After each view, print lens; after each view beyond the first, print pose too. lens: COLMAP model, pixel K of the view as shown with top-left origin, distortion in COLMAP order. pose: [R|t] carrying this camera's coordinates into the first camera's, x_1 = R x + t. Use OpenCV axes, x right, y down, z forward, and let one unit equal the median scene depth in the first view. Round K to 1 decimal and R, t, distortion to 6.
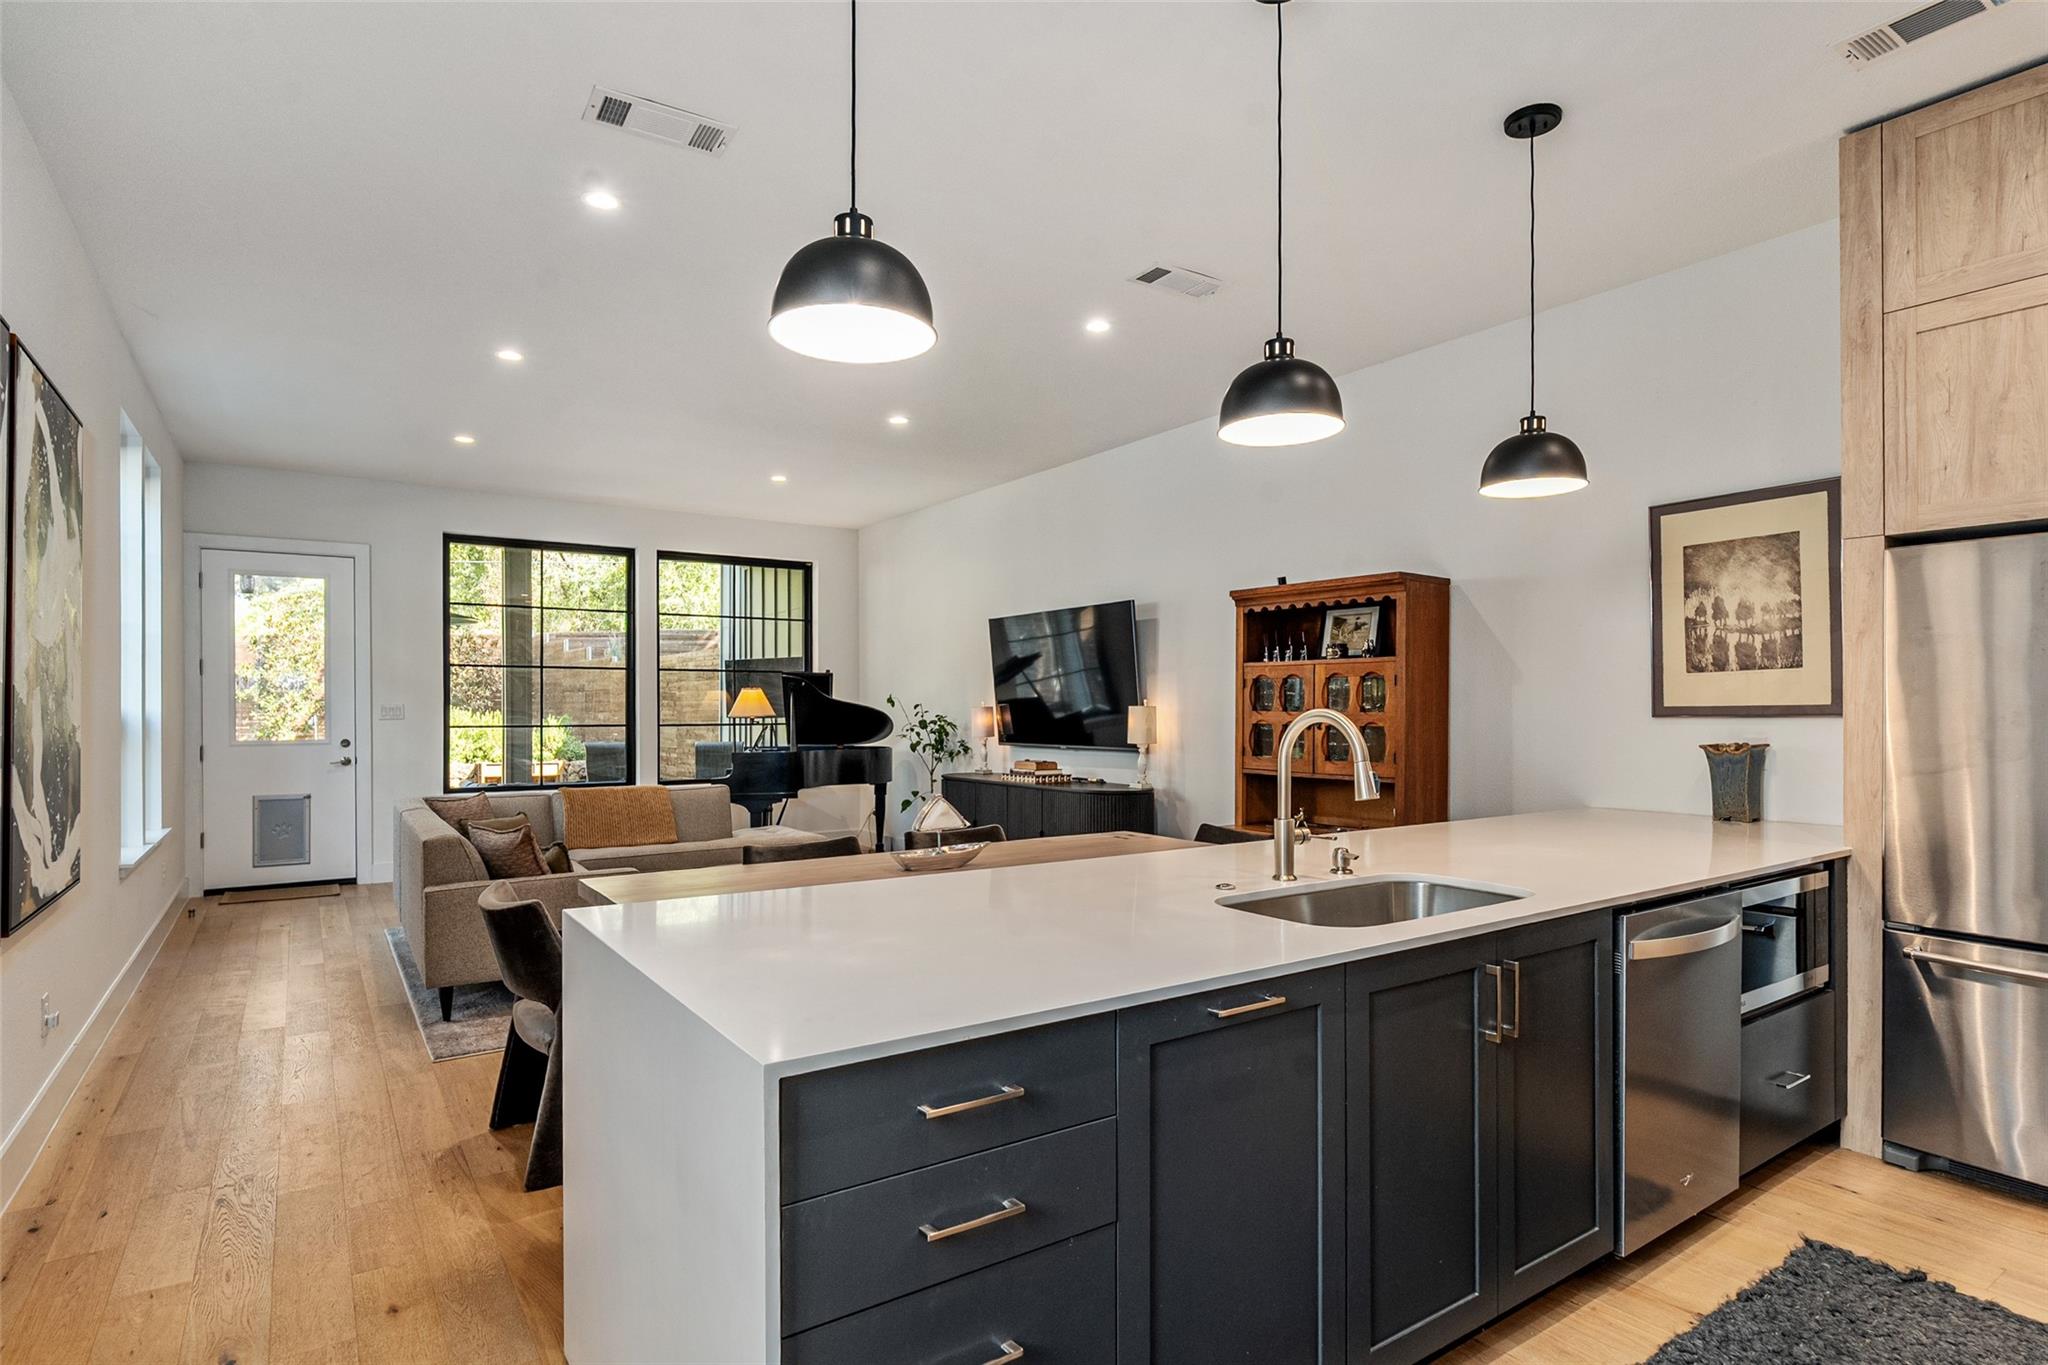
lens RADIAL K [[1038.5, 0, 1017.5], [0, 1038.5, 702.3], [0, 0, 1]] dist [-0.002344, 0.001783]
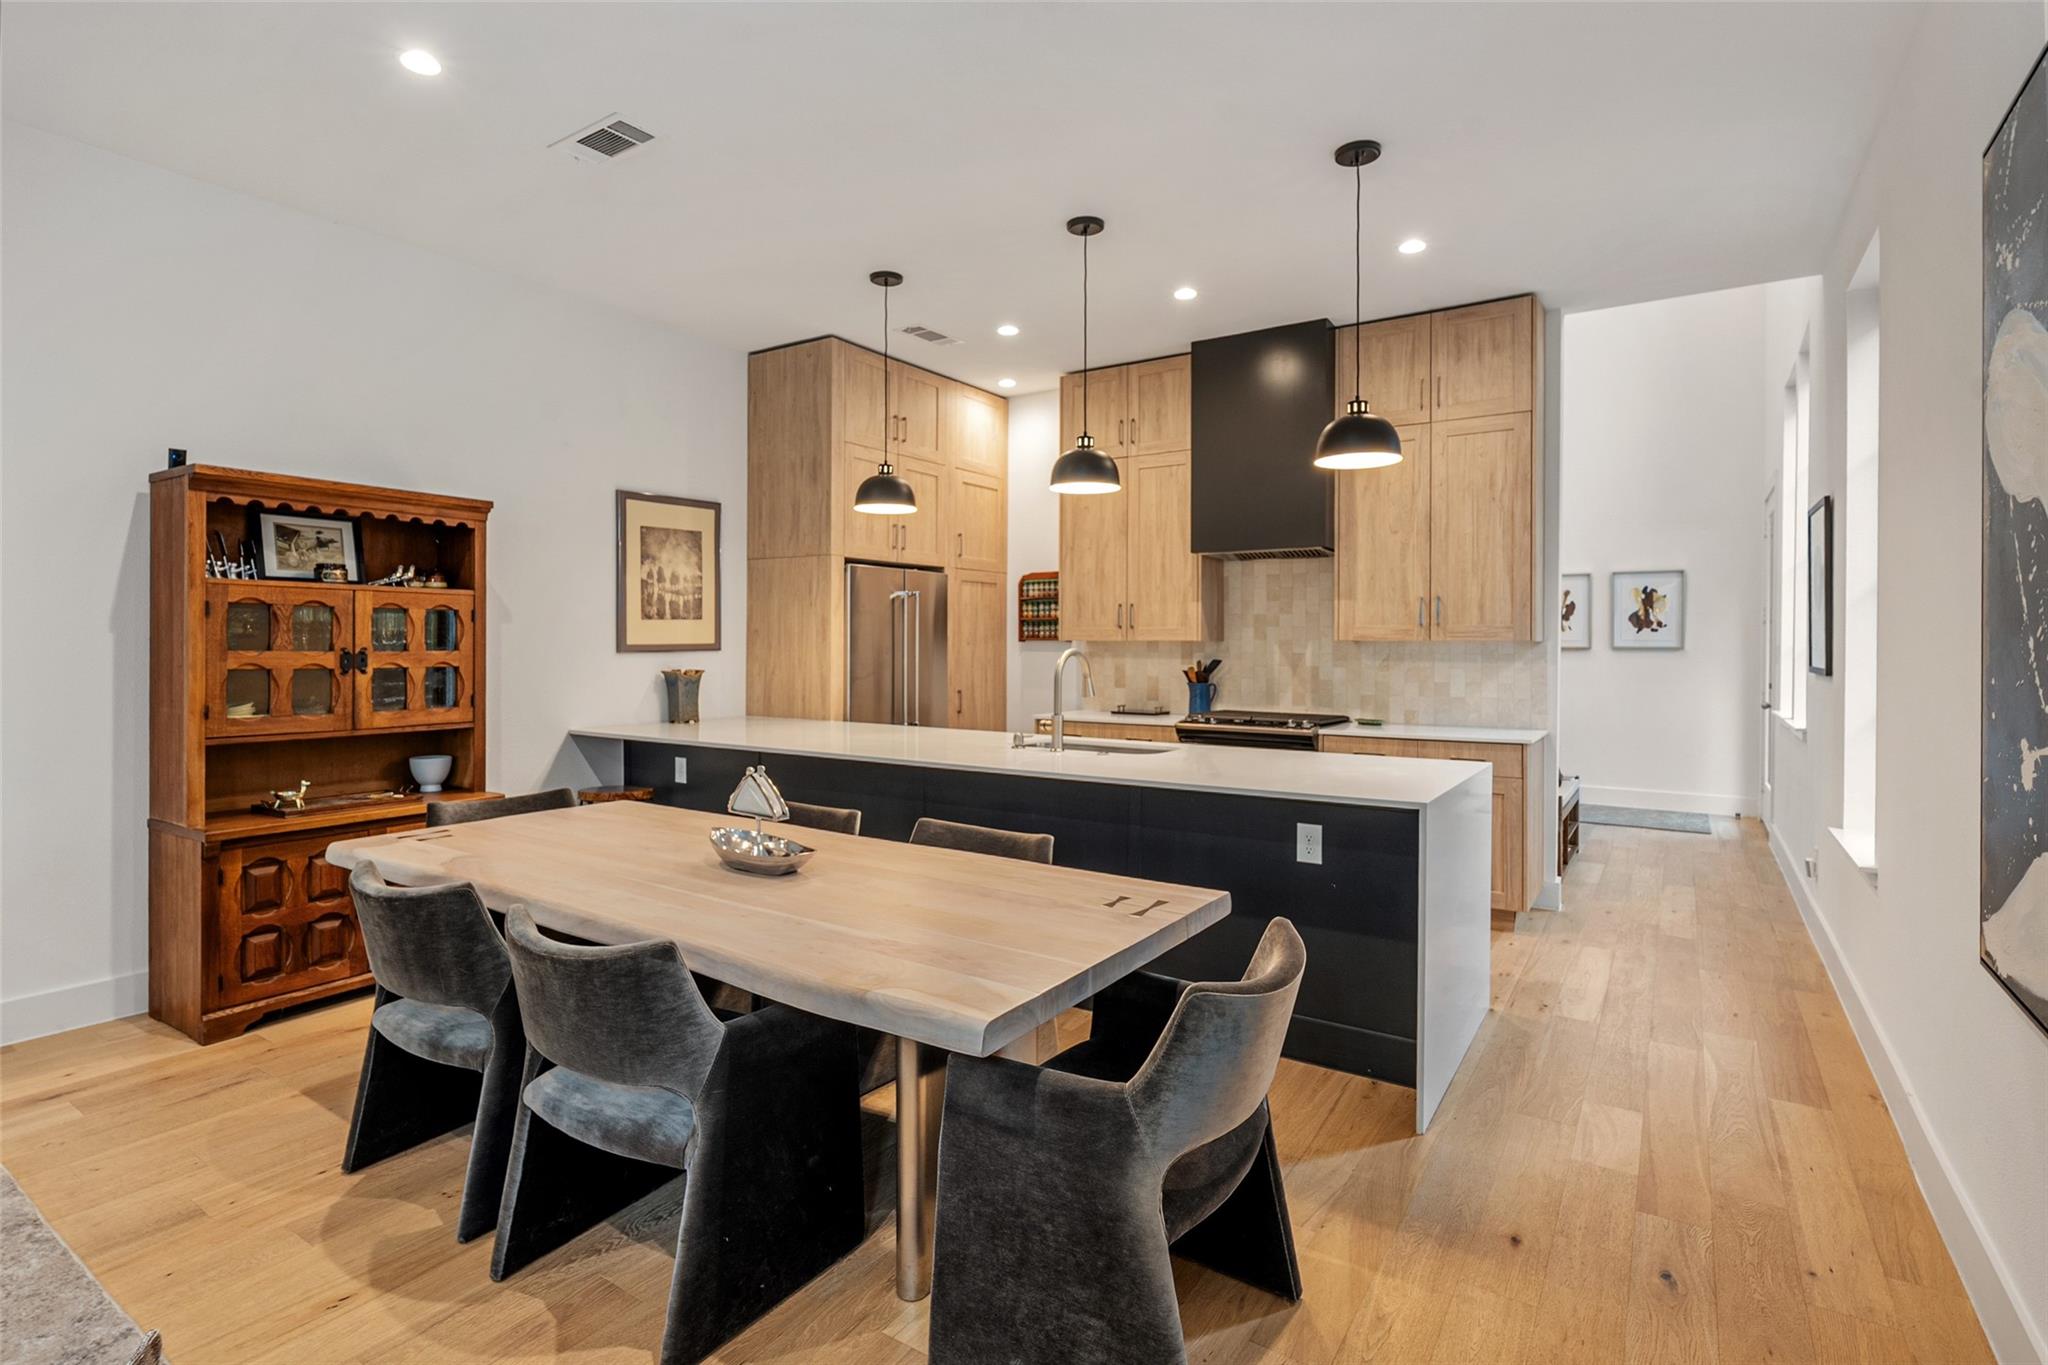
lens RADIAL K [[981.5, 0, 1031.8], [0, 981.5, 647.7], [0, 0, 1]] dist [-0.004366, 0.000489]
pose [[-0.370675, -0.006442, 0.928740, -0.531978], [-0.008870, 0.999955, 0.003395, -0.000505], [-0.928720, -0.006980, -0.370716, 0.728161]]
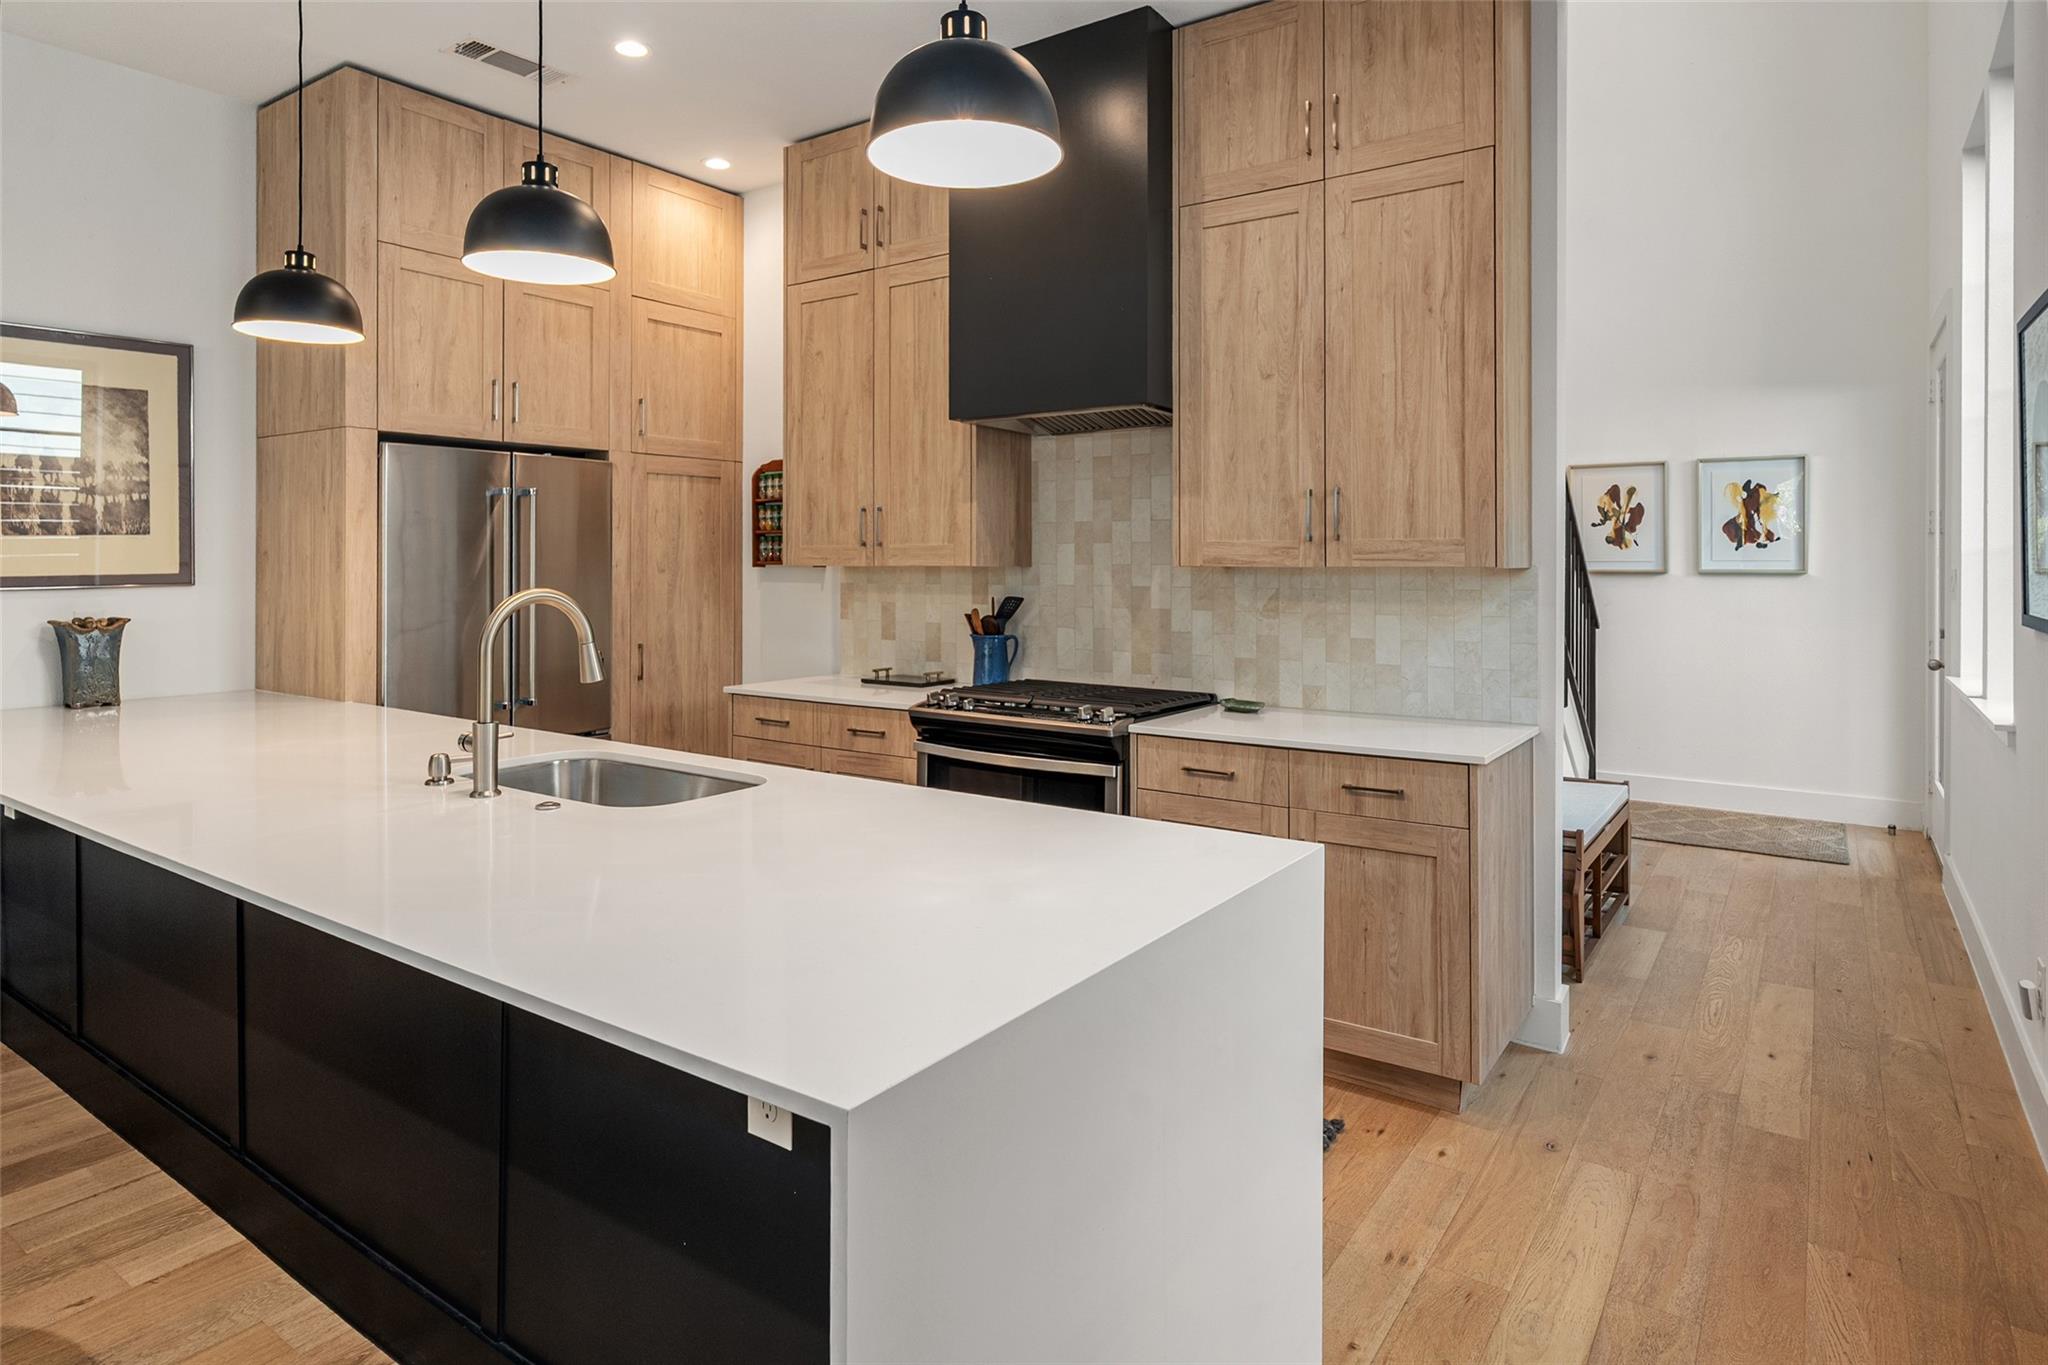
lens RADIAL K [[1134.8, 0, 1022.2], [0, 1134.8, 559.3], [0, 0, 1]] dist [-0.000257, -0.003004]
pose [[-0.341501, 0.001212, 0.939880, -0.329775], [-0.005739, 0.999978, -0.003374, -0.008102], [-0.939864, -0.006546, -0.341487, 0.404387]]
